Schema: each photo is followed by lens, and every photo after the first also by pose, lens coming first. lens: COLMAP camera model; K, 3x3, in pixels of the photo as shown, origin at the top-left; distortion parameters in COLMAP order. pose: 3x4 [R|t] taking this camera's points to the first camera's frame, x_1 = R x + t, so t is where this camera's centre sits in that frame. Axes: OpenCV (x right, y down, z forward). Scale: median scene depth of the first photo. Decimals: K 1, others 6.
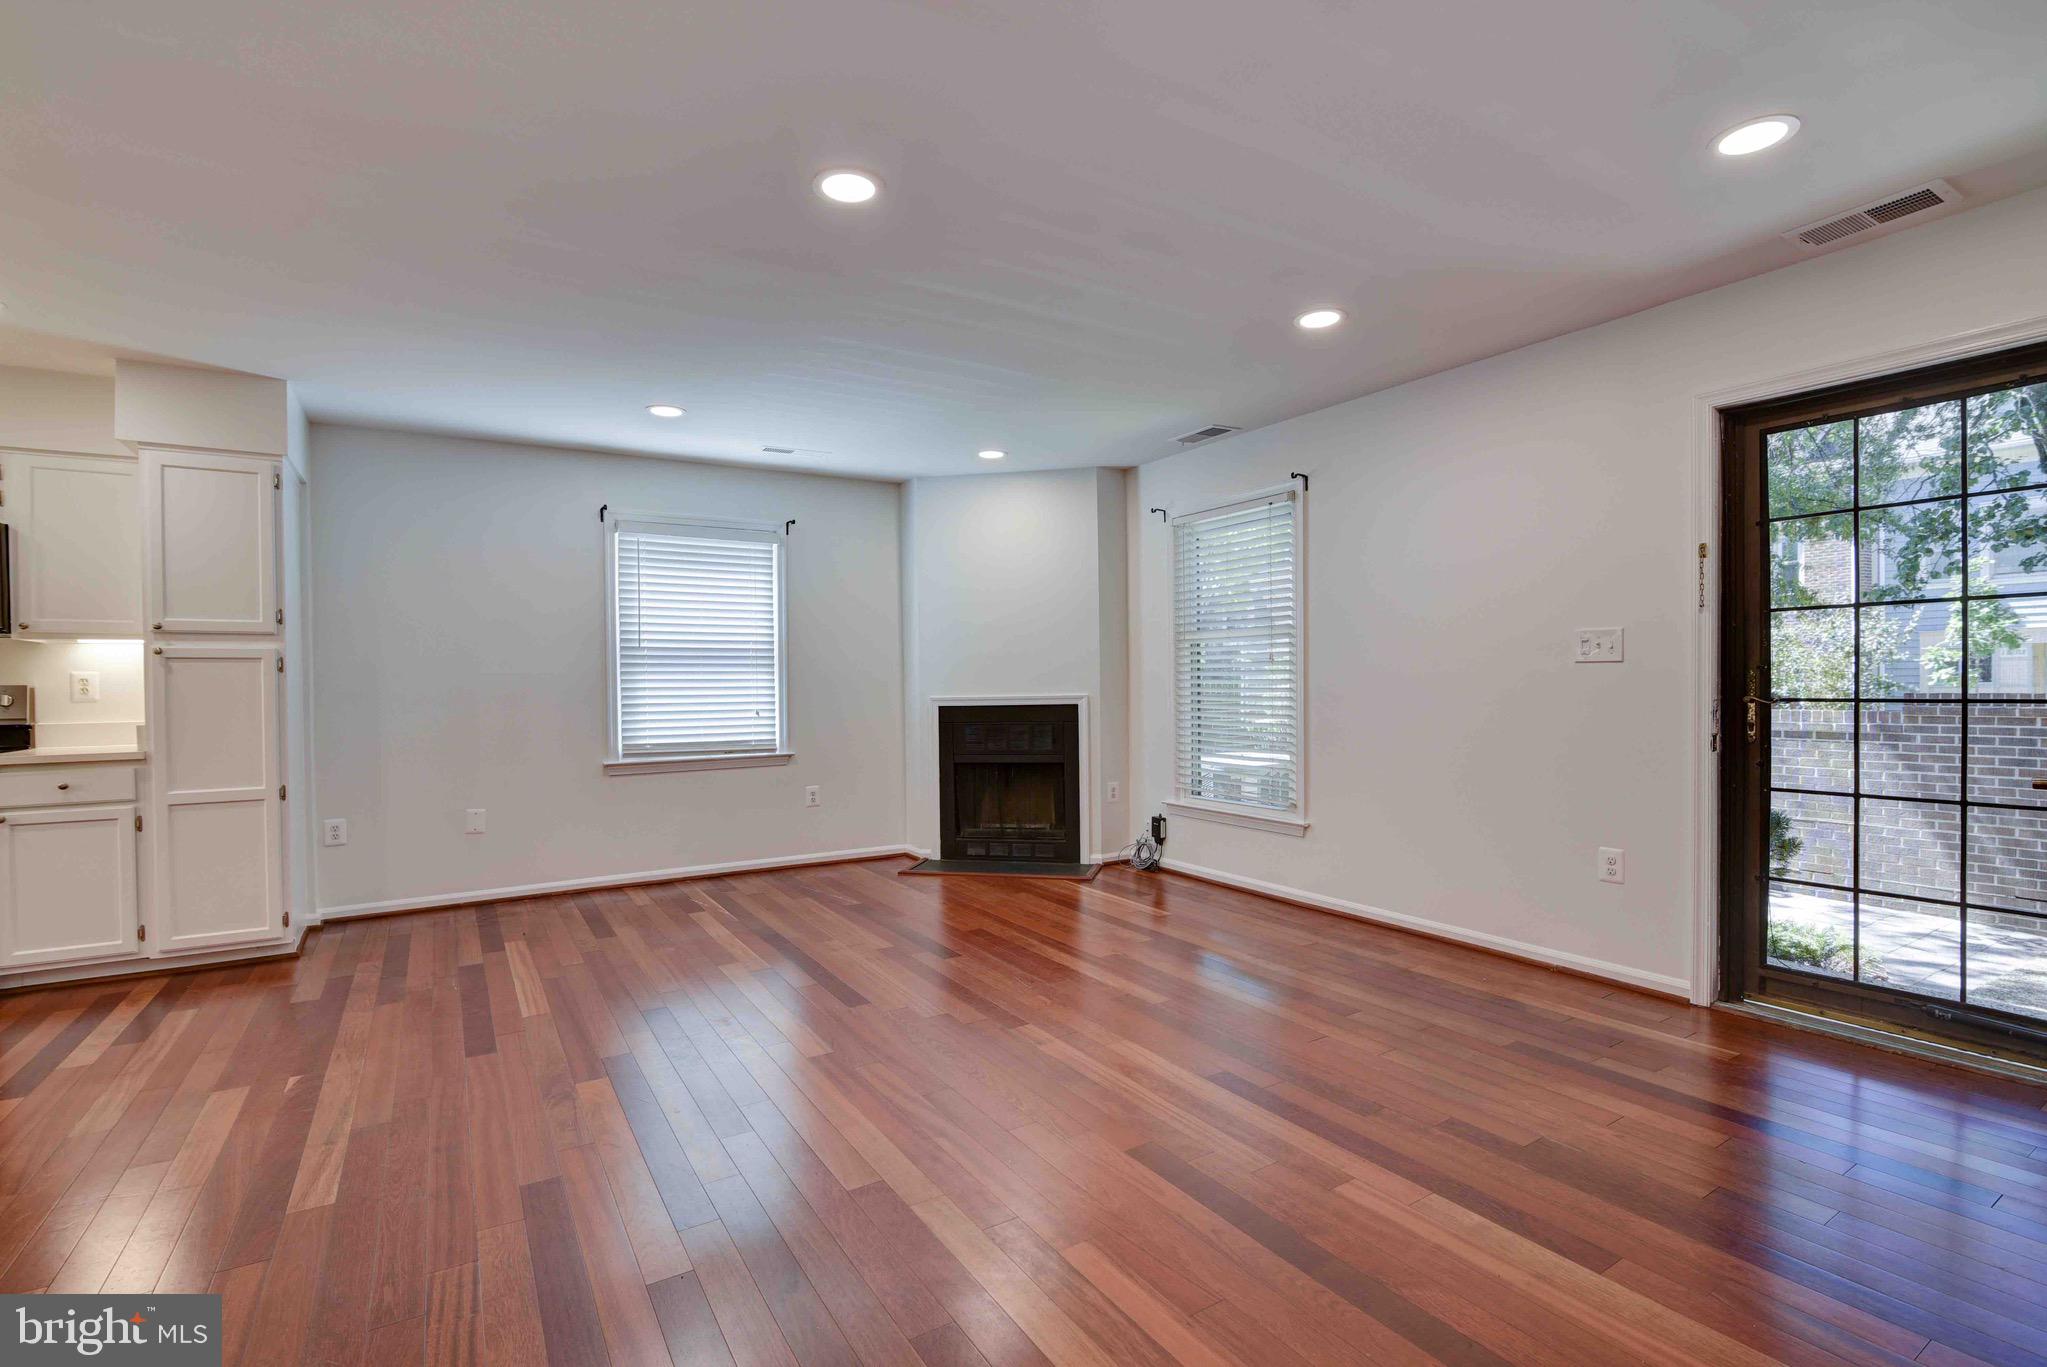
lens RADIAL K [[928.2, 0, 1029.3], [0, 928.2, 690.1], [0, 0, 1]] dist [-0.025210, -0.000230]
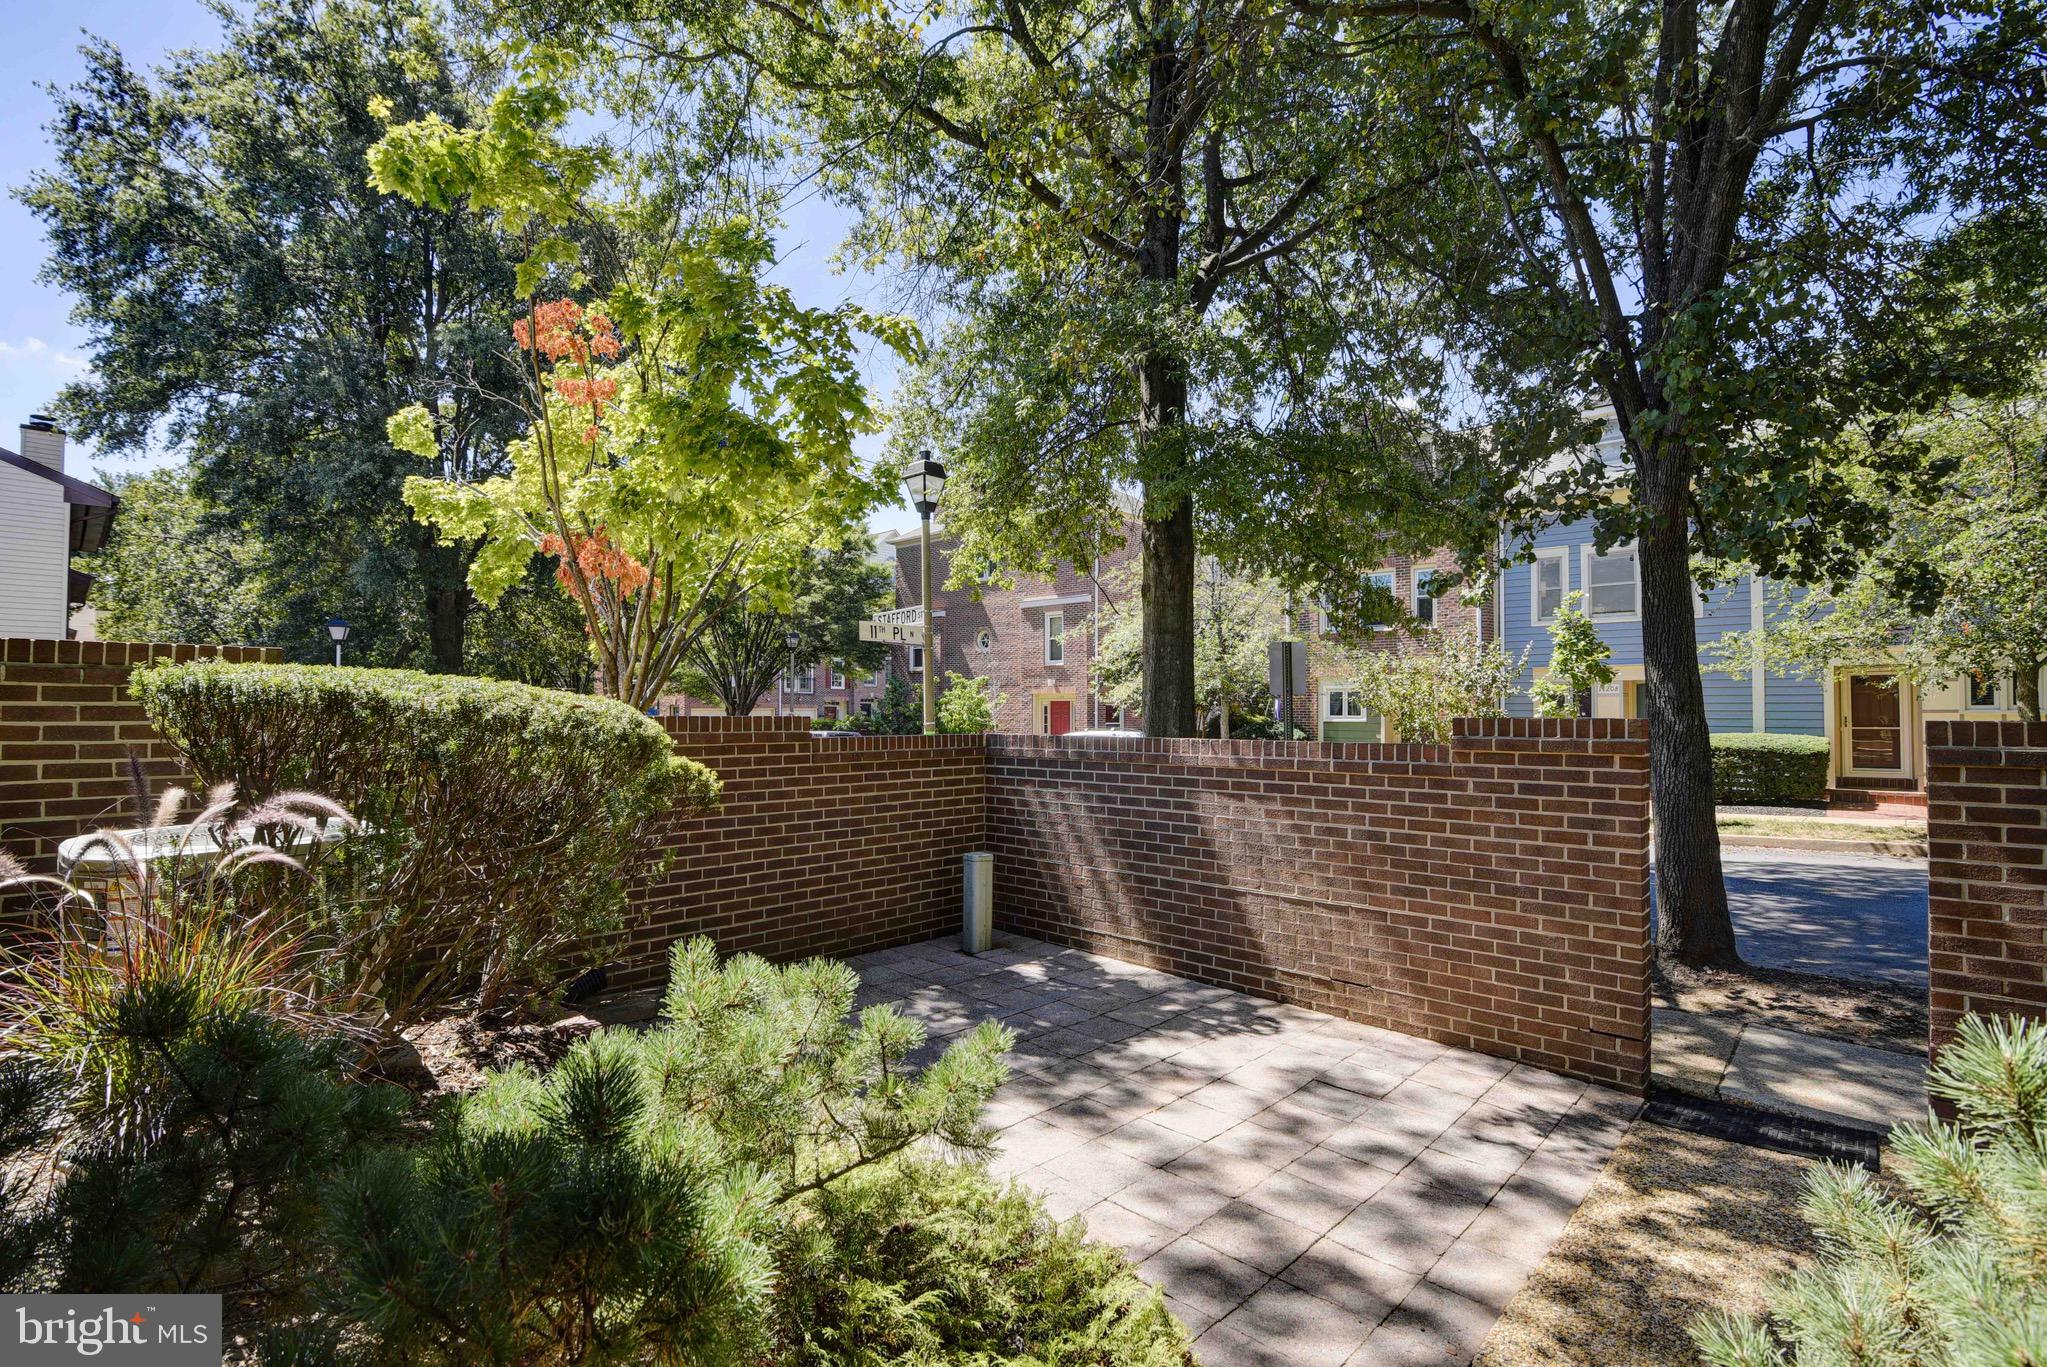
lens RADIAL K [[928.2, 0, 1029.3], [0, 928.2, 690.1], [0, 0, 1]] dist [-0.025210, -0.000230]
pose [[0.965243, 0.018017, 0.260731, 0.513074], [-0.010083, 0.999445, -0.031736, 0.007463], [-0.261158, 0.028004, 0.964890, 0.444706]]
